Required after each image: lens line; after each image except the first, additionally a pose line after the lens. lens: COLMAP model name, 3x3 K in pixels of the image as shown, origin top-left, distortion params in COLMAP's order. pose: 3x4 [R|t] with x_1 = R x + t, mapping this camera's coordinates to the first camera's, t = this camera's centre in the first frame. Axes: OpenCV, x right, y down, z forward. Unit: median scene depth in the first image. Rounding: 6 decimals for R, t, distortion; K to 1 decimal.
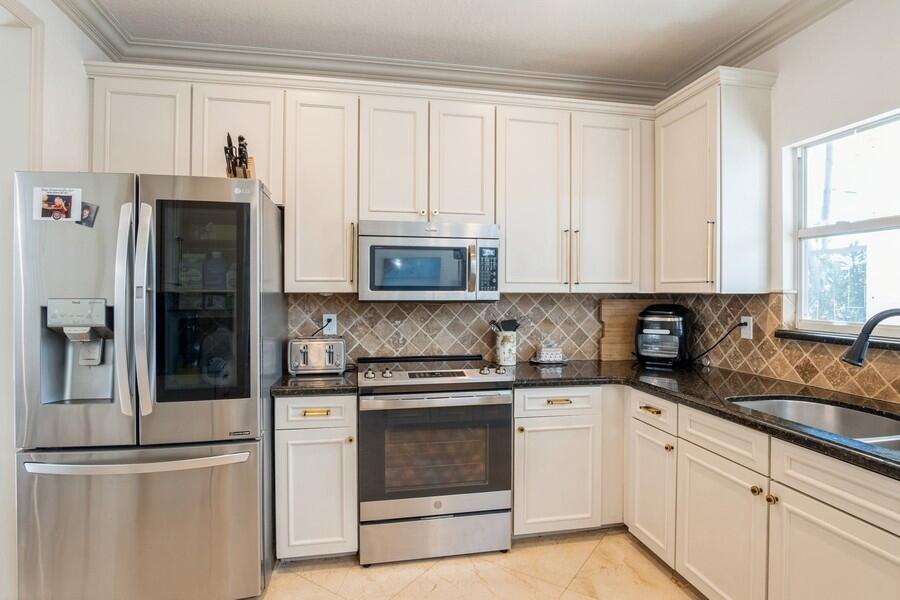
lens RADIAL K [[479.9, 0, 455.6], [0, 479.9, 294.1], [0, 0, 1]] dist [-0.032601, 0.008669]
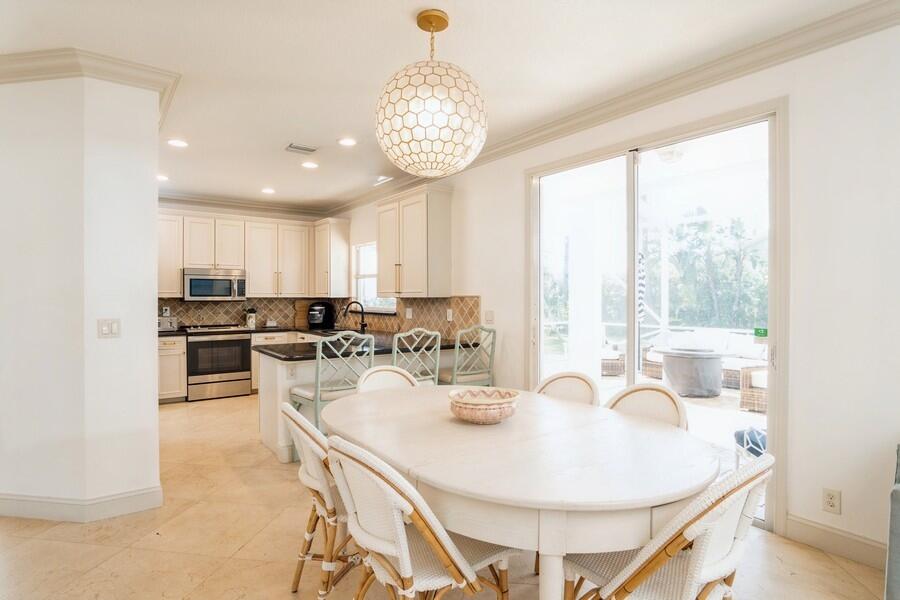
lens RADIAL K [[479.9, 0, 453.3], [0, 479.9, 302.2], [0, 0, 1]] dist [-0.032601, 0.008669]
pose [[0.904246, -0.005638, 0.426974, 0.005783], [0.003179, 0.999974, 0.006472, 0.010065], [-0.426999, -0.004495, 0.904241, -1.811856]]
